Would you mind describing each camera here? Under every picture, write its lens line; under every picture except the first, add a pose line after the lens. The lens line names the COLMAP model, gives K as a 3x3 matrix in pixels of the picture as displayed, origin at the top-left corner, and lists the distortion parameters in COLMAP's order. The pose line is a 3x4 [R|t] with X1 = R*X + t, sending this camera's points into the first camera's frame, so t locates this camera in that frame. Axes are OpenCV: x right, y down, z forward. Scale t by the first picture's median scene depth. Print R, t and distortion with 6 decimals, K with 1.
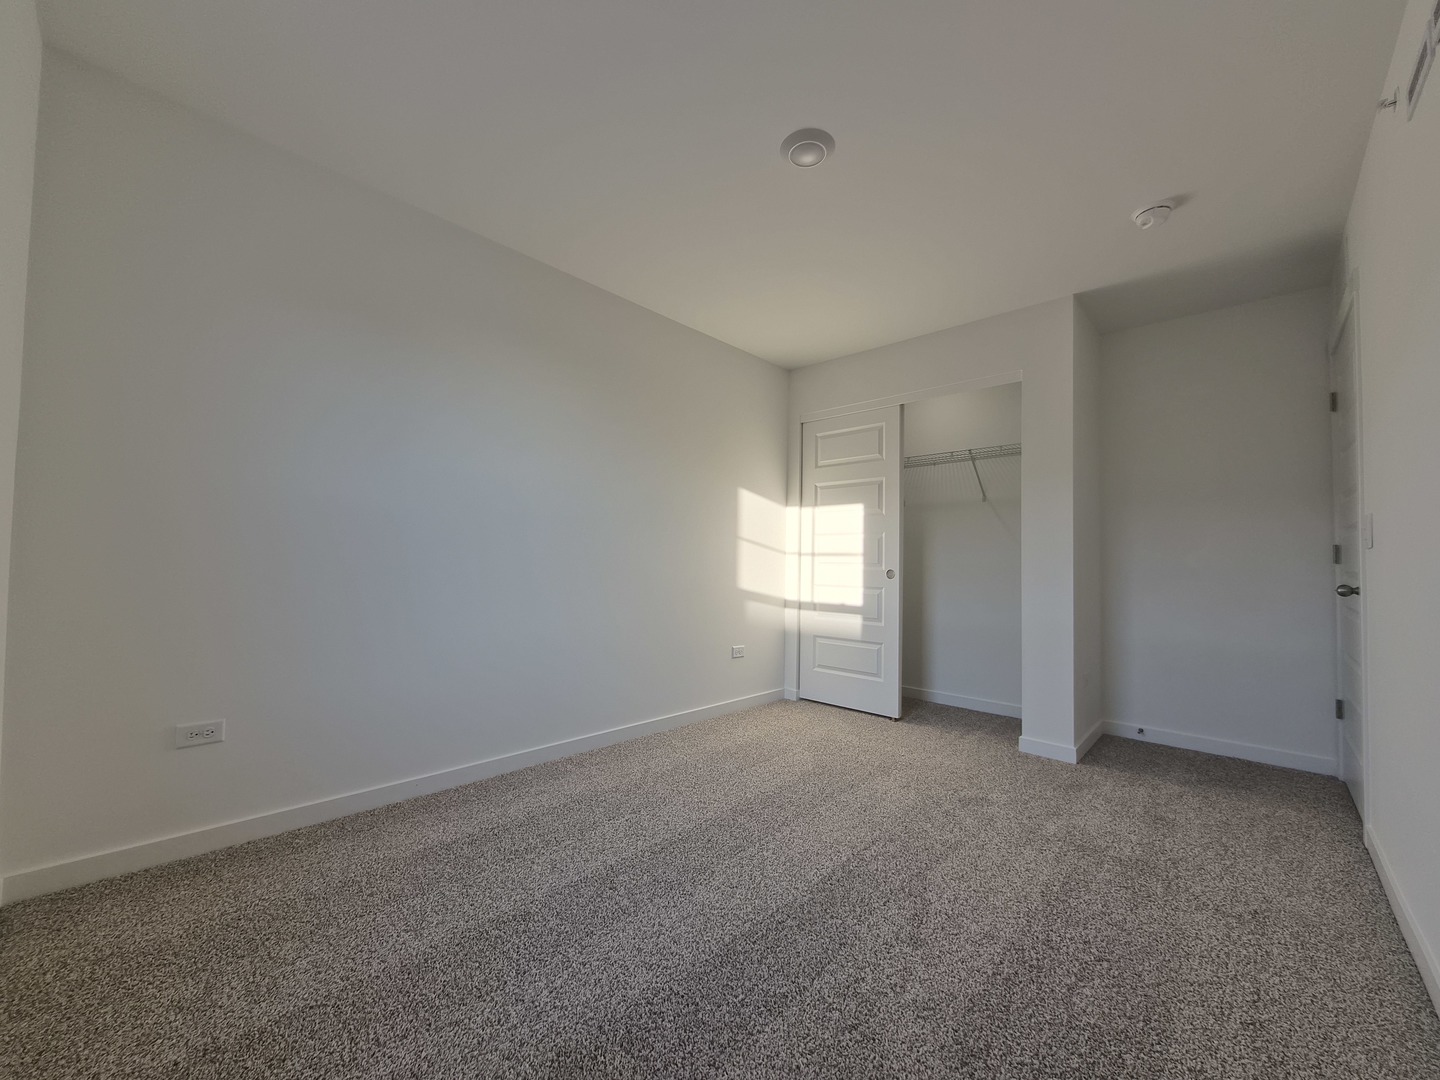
lens RADIAL K [[563.2, 0, 720.2], [0, 563.2, 547.0], [0, 0, 1]] dist [-0.001172, -0.000685]
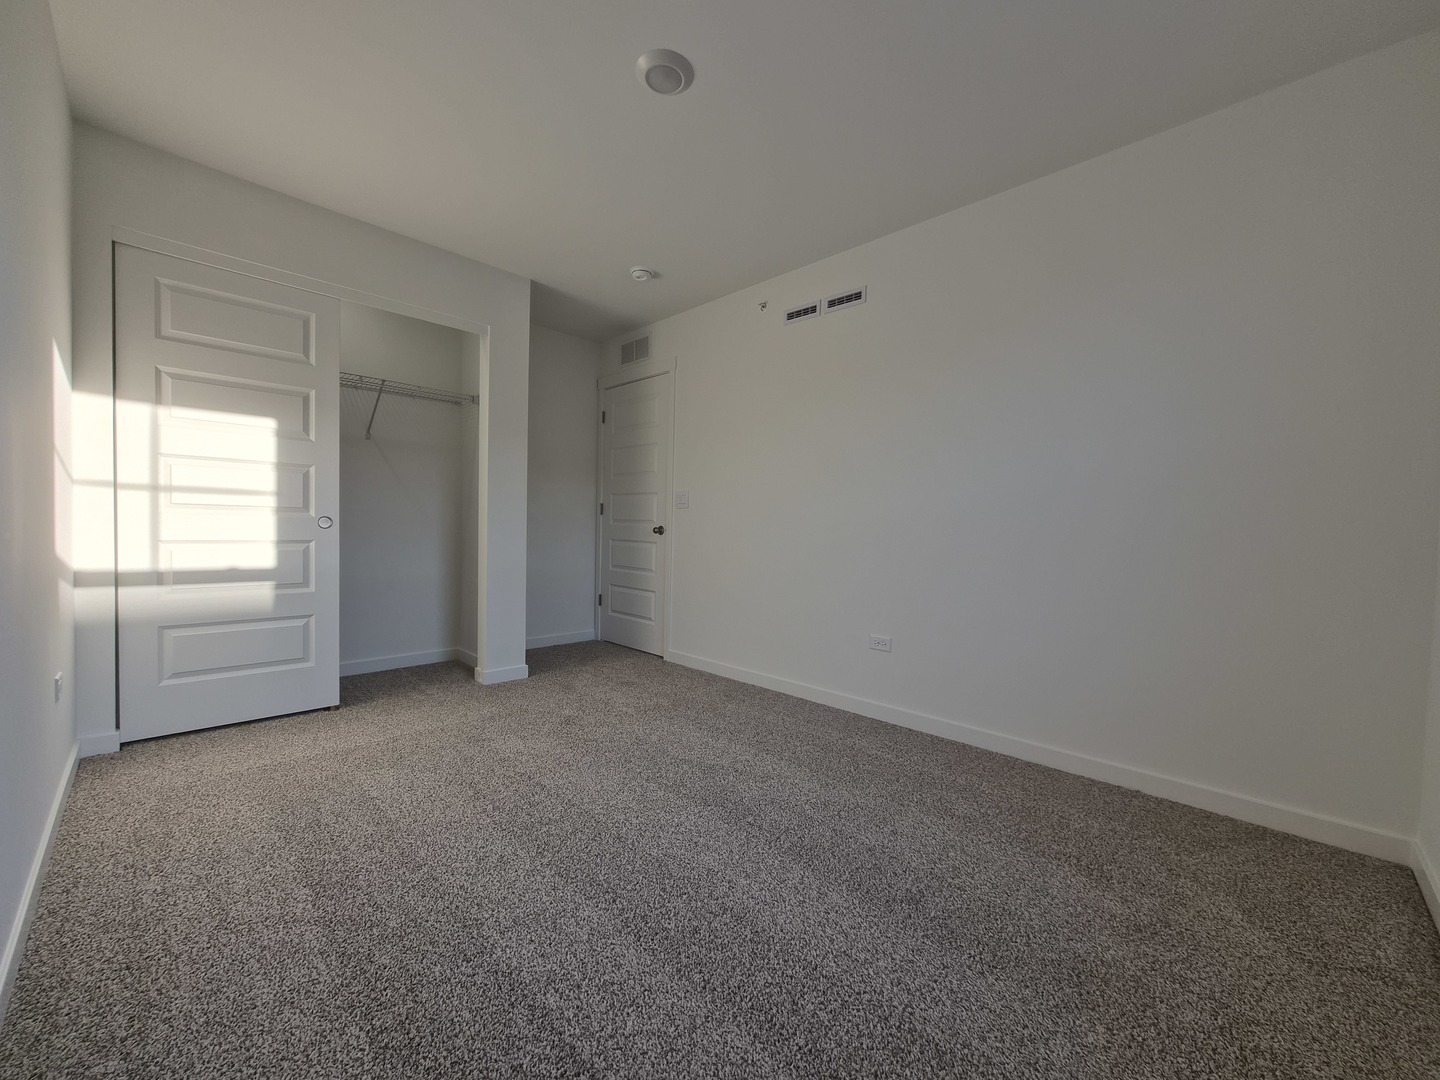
lens RADIAL K [[563.2, 0, 719.2], [0, 563.2, 542.3], [0, 0, 1]] dist [-0.001172, -0.000685]
pose [[0.023360, -0.039260, 0.998956, -0.427203], [-0.049030, 0.997981, 0.040369, 0.018395], [-0.998524, -0.049922, 0.021388, 0.440886]]
